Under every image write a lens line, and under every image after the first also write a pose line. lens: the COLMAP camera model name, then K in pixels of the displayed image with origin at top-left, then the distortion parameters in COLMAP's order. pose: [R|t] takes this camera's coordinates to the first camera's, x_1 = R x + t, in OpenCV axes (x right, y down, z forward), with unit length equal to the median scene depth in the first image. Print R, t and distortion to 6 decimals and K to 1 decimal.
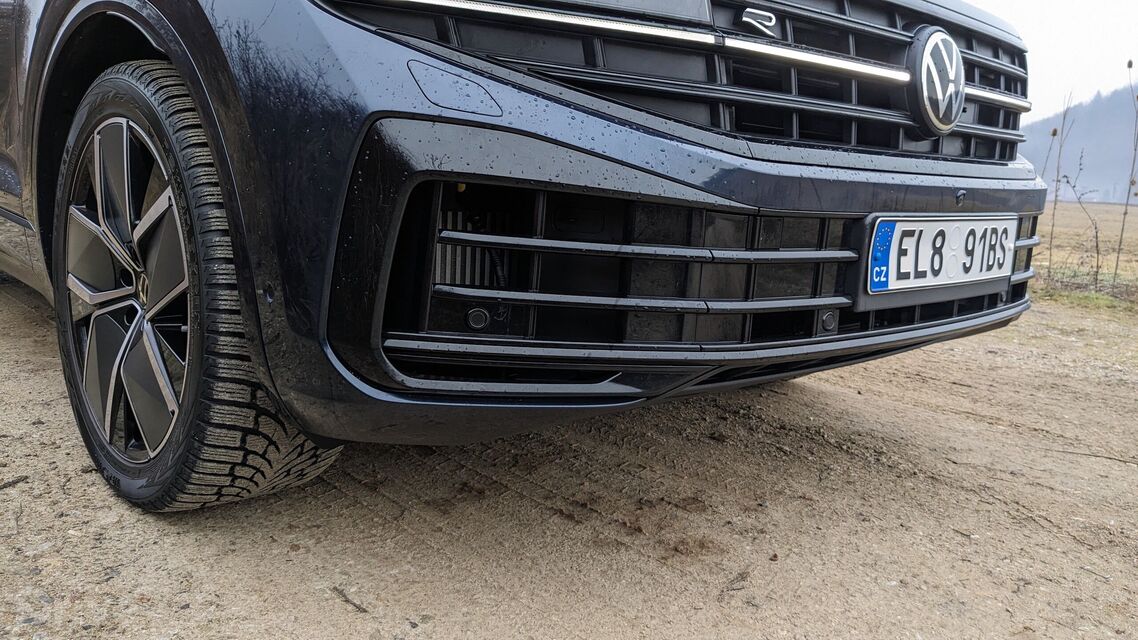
lens RADIAL K [[899.9, 0, 569.0], [0, 899.9, 320.0], [0, 0, 1]] dist [0.003349, -0.004895]
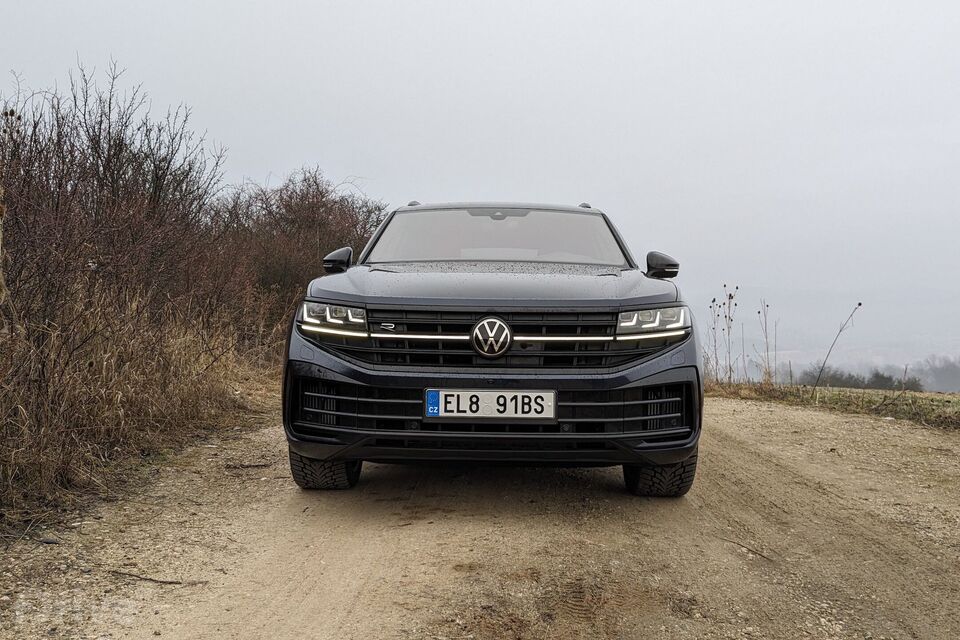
lens RADIAL K [[804.6, 0, 480.0], [0, 804.6, 320.0], [0, 0, 1]] dist [0.000526, -0.002512]
pose [[0.714043, -0.065157, -0.697063, 2.095190], [-0.096494, 0.976998, -0.190168, 0.130949], [0.693420, 0.203051, 0.691331, -0.643749]]
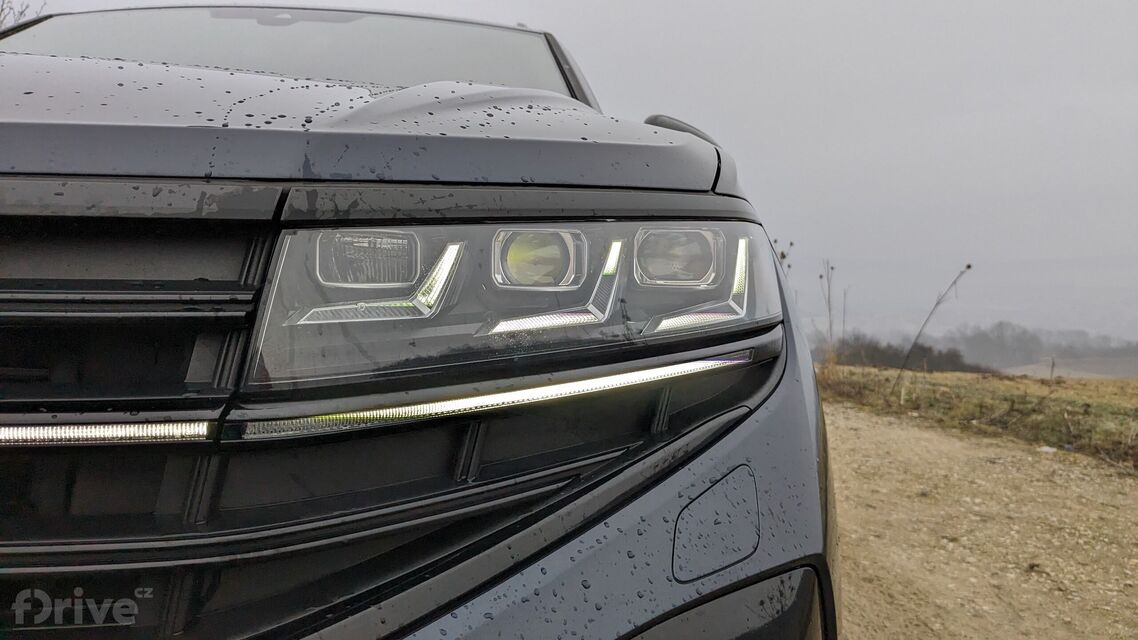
lens RADIAL K [[899.9, 0, 569.0], [0, 899.9, 320.0], [0, 0, 1]] dist [0.003349, -0.004895]
pose [[0.768938, -0.028611, -0.638682, 1.008661], [-0.094194, 0.983026, -0.157441, -0.314808], [0.632346, 0.181222, 0.753191, 1.144668]]
